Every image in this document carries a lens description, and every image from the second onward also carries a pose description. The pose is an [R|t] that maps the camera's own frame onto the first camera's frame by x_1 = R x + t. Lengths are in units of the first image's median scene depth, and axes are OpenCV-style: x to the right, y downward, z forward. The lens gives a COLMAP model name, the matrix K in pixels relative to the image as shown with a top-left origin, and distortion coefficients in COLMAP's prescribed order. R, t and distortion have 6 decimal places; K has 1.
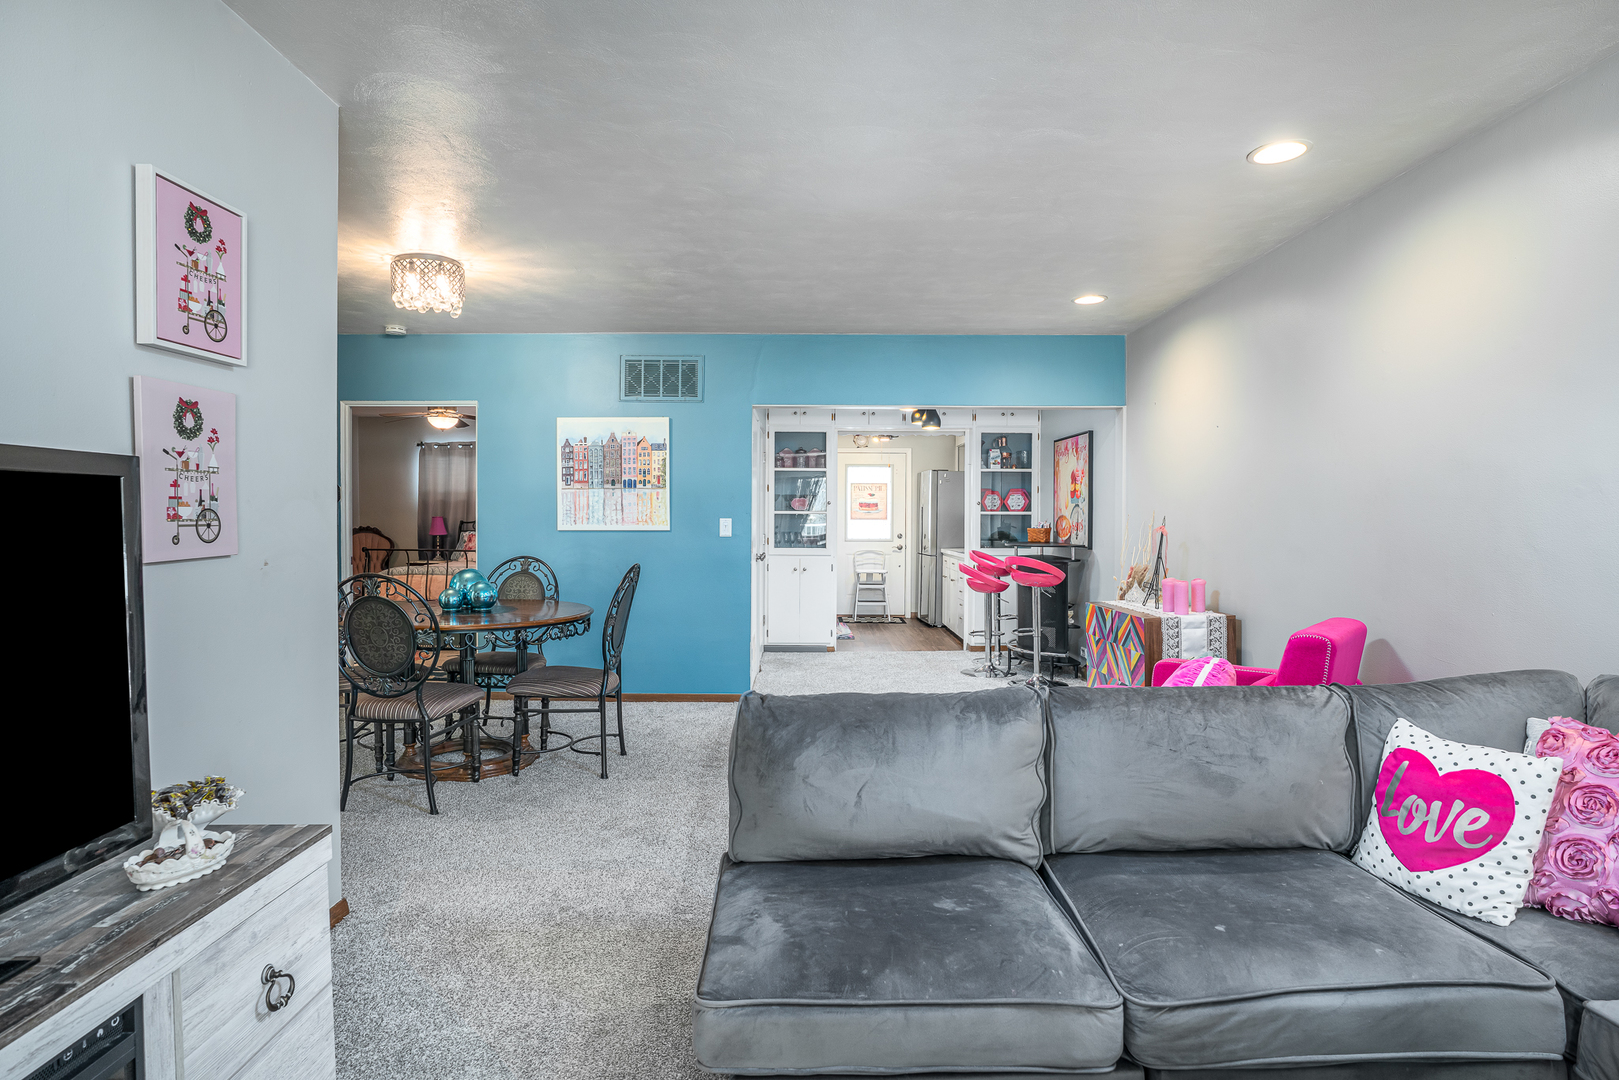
lens RADIAL K [[879.2, 0, 809.5], [0, 879.2, 540.0], [0, 0, 1]] dist [-0.000681, -0.000042]
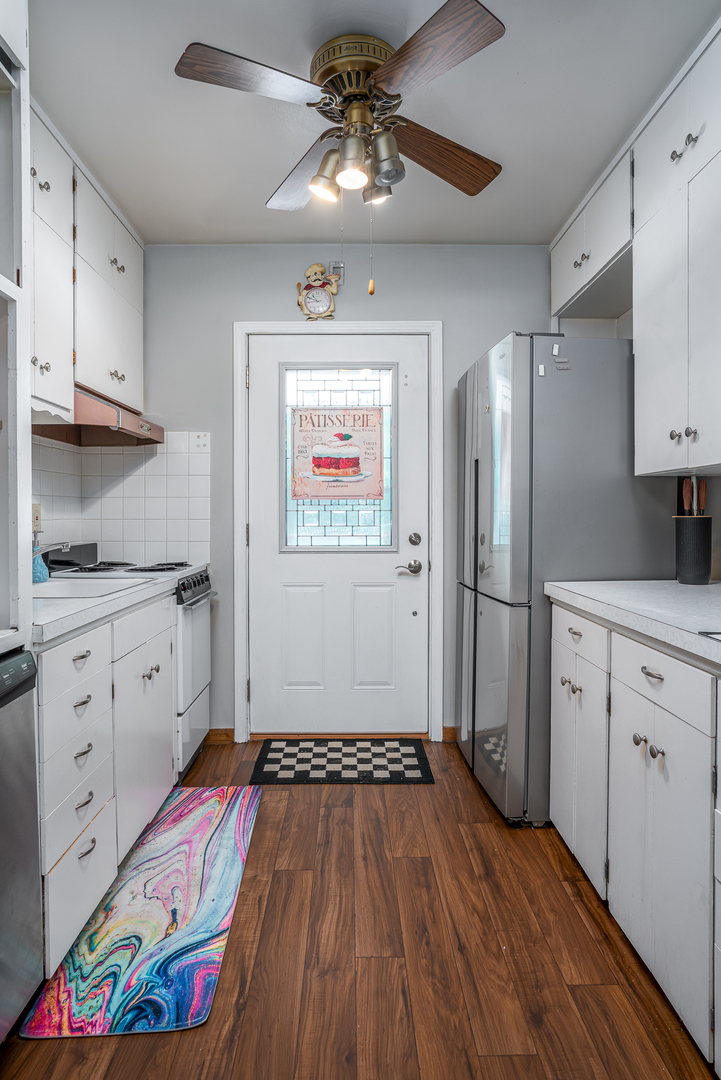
lens RADIAL K [[620.6, 0, 360.5], [0, 620.6, 540.0], [0, 0, 1]] dist [0.002578, 0.000831]
pose [[0.999931, -0.006941, 0.009430, 0.100393], [0.006820, 0.999895, 0.012817, -0.010529], [-0.009518, -0.012752, 0.999873, 0.953528]]
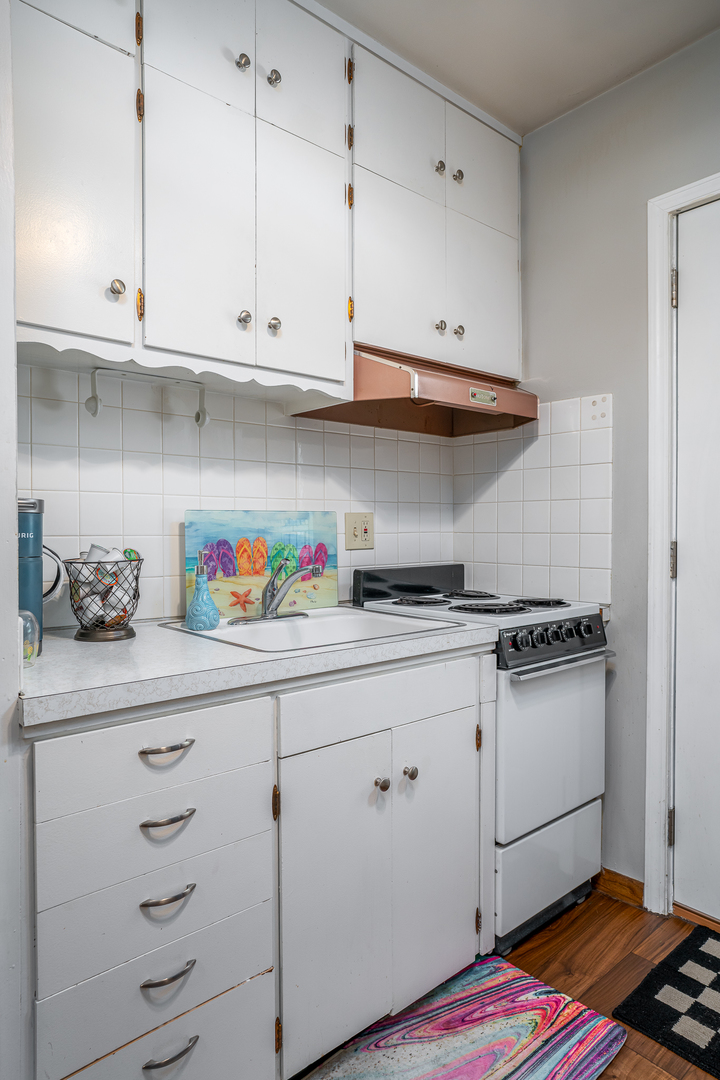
lens RADIAL K [[654.0, 0, 360.0], [0, 654.0, 540.0], [0, 0, 1]] dist [-0.004112, 0.002547]
pose [[0.648693, 0.009301, -0.760993, 0.139129], [-0.016493, 0.999862, -0.001838, -0.014186], [0.760871, 0.013743, 0.648757, 1.098122]]
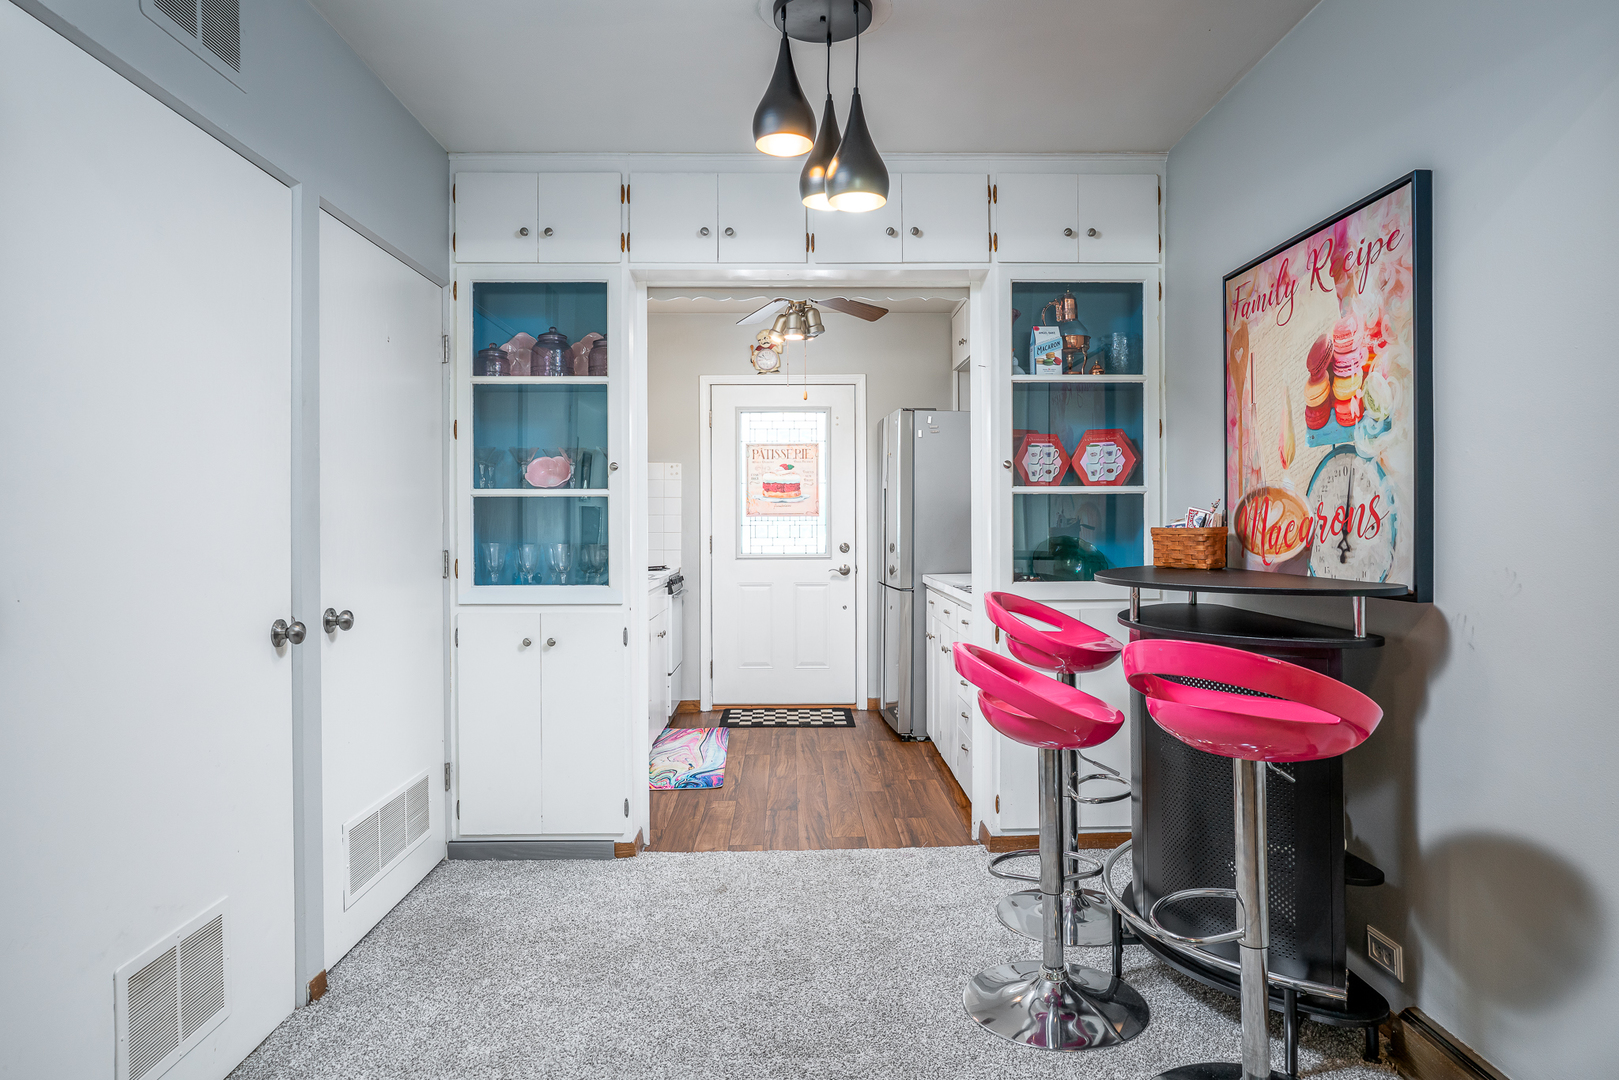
lens RADIAL K [[979.8, 0, 809.5], [0, 979.8, 540.0], [0, 0, 1]] dist [-0.003237, -0.000400]
pose [[0.999904, -0.009498, 0.010089, 0.102934], [0.009566, 0.999932, -0.006704, -0.007152], [-0.010025, 0.006800, 0.999927, 0.580218]]
